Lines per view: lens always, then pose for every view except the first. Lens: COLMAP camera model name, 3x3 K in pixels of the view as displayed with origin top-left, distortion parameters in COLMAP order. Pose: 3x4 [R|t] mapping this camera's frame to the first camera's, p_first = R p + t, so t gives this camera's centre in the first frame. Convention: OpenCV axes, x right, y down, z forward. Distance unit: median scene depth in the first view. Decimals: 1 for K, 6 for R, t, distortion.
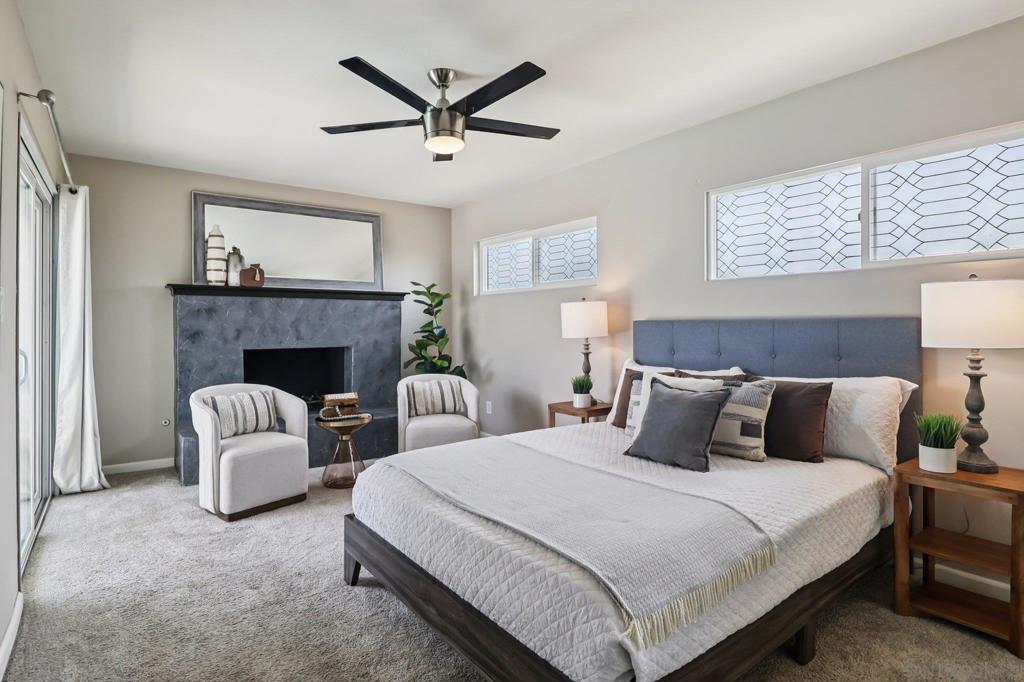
lens RADIAL K [[542.5, 0, 518.9], [0, 542.5, 323.3], [0, 0, 1]] dist [-0.000872, 0.000073]
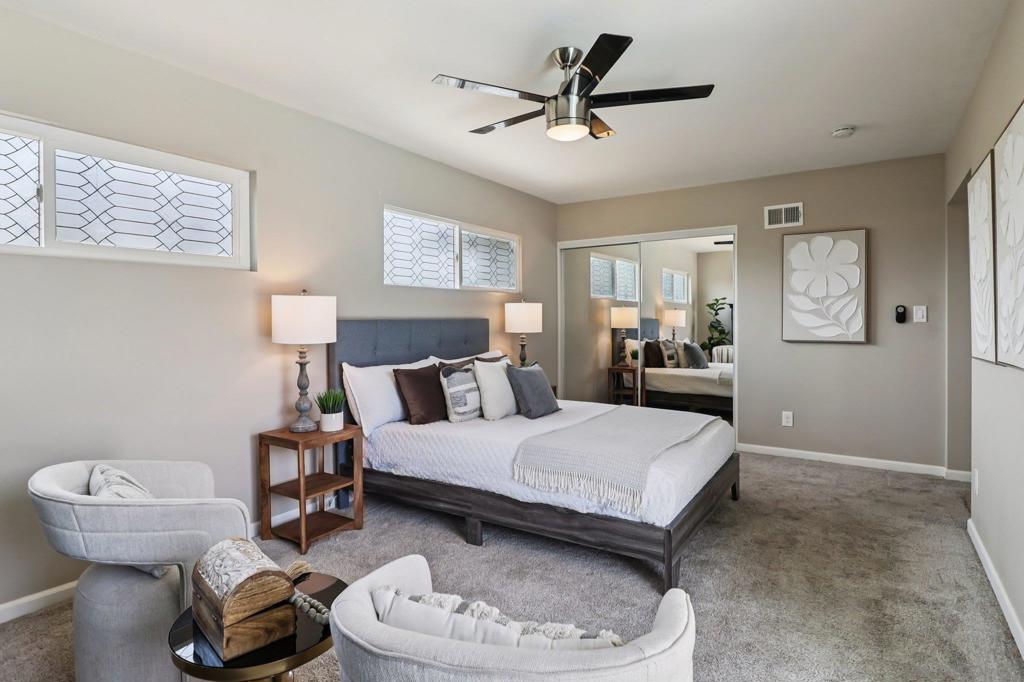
lens RADIAL K [[542.5, 0, 518.9], [0, 542.5, 323.3], [0, 0, 1]] dist [-0.000872, 0.000073]
pose [[-0.340787, 0.006736, 0.940116, -0.723771], [0.015460, 0.999879, -0.001561, 0.005834], [-0.940013, 0.014002, -0.340850, 1.033701]]
